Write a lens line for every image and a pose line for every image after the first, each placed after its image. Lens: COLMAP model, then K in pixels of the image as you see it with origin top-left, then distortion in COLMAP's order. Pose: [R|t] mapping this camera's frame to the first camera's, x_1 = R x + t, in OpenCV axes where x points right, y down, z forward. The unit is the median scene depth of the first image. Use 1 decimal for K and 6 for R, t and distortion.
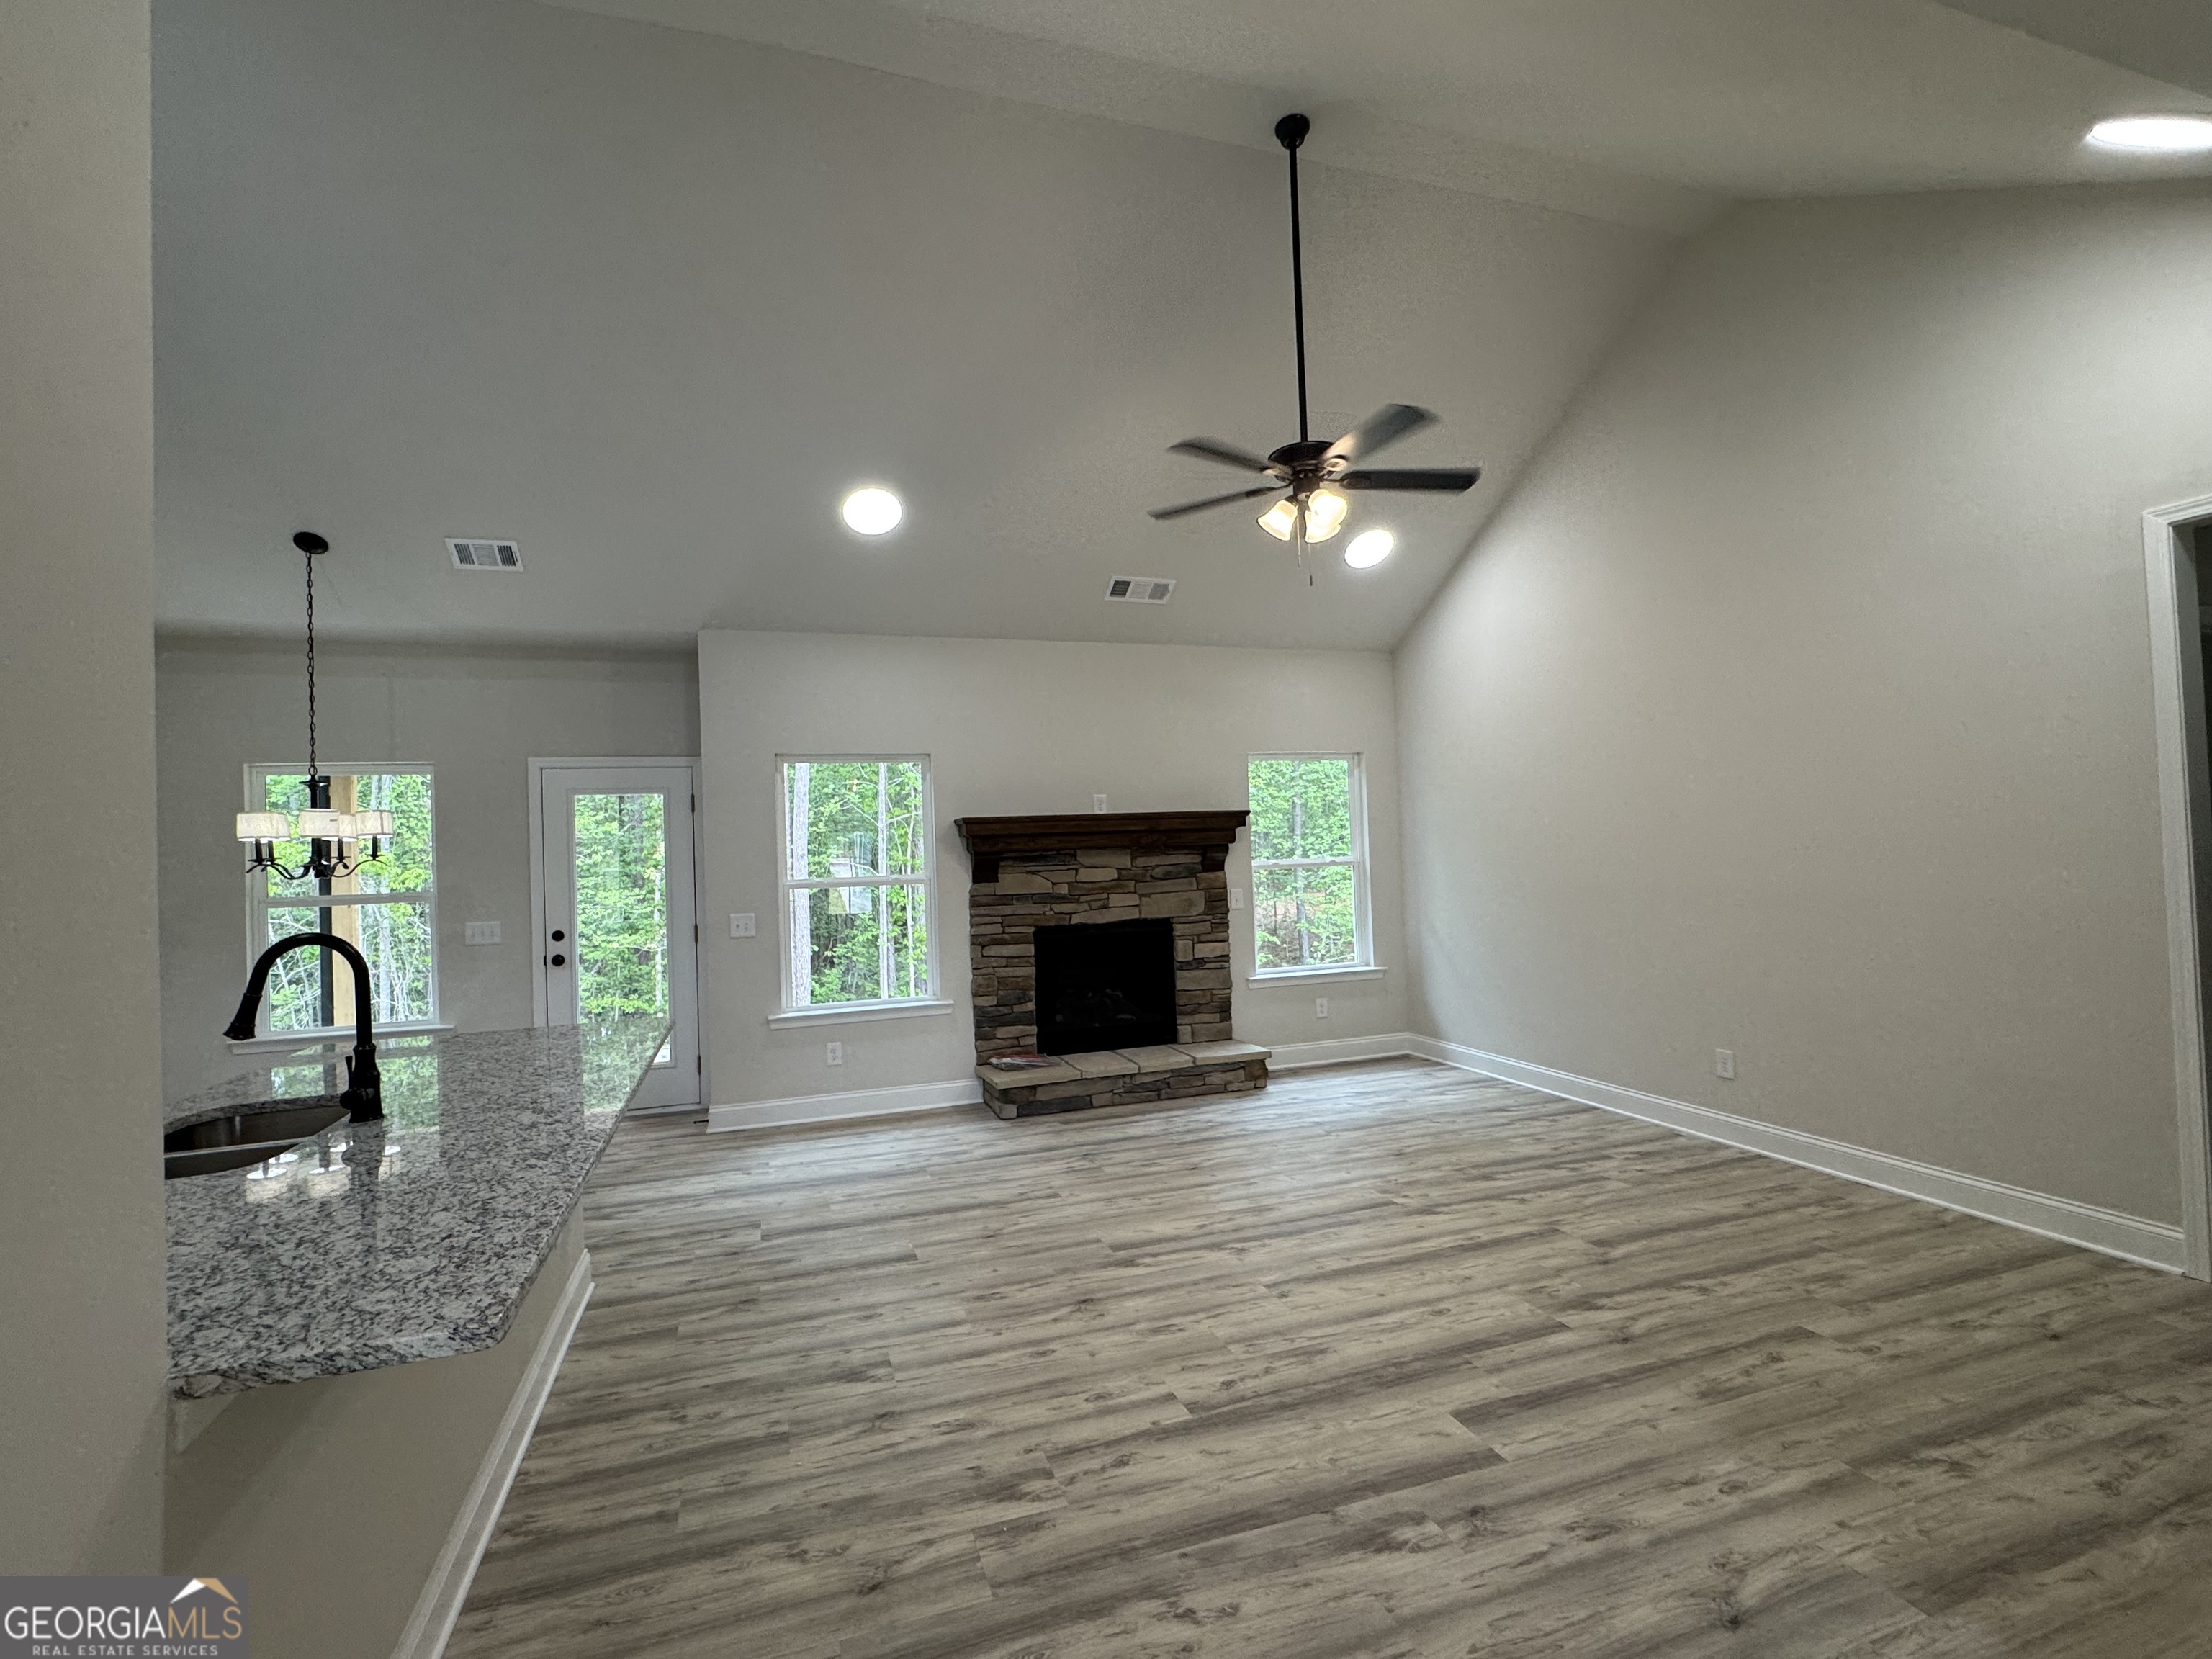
lens RADIAL K [[1014.2, 0, 1102.3], [0, 1014.2, 821.6], [0, 0, 1]] dist [-0.002411, 0.000093]
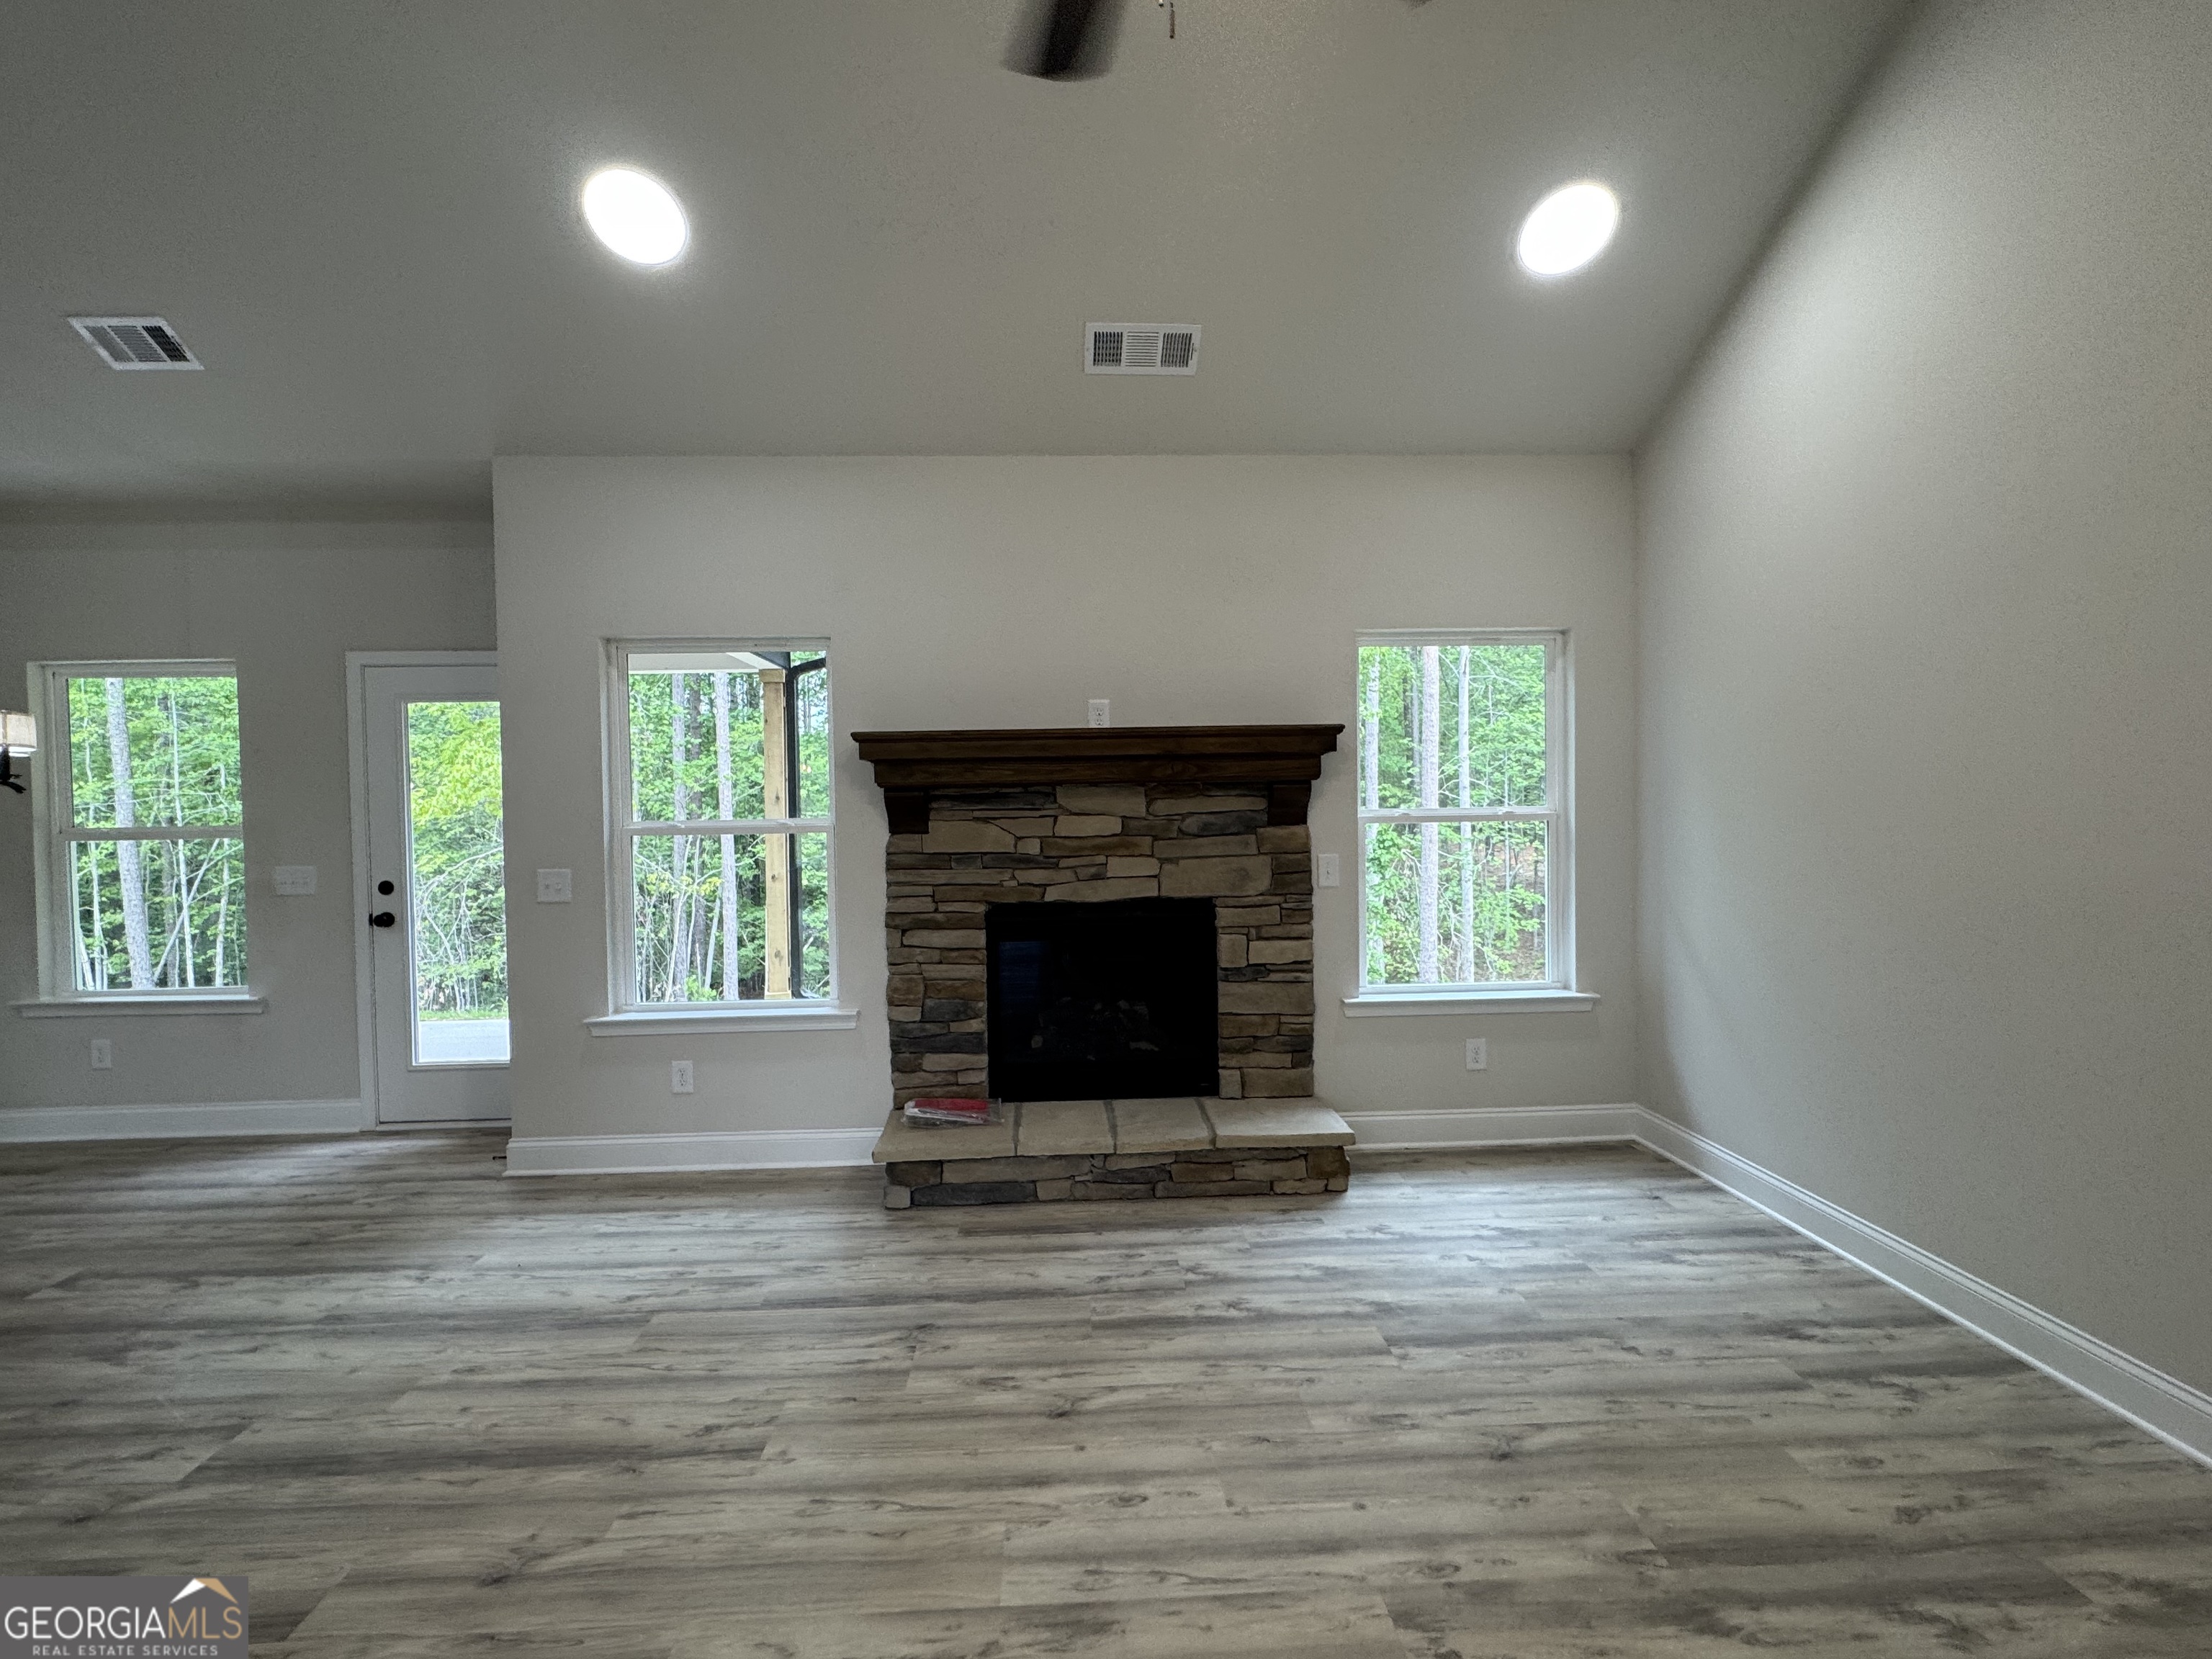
lens RADIAL K [[1014.2, 0, 1102.3], [0, 1014.2, 821.6], [0, 0, 1]] dist [-0.002411, 0.000093]
pose [[0.961607, 0.025069, -0.273281, 0.183104], [-0.009513, 0.998265, 0.058101, 0.013300], [0.274264, -0.053270, 0.960178, 0.408834]]
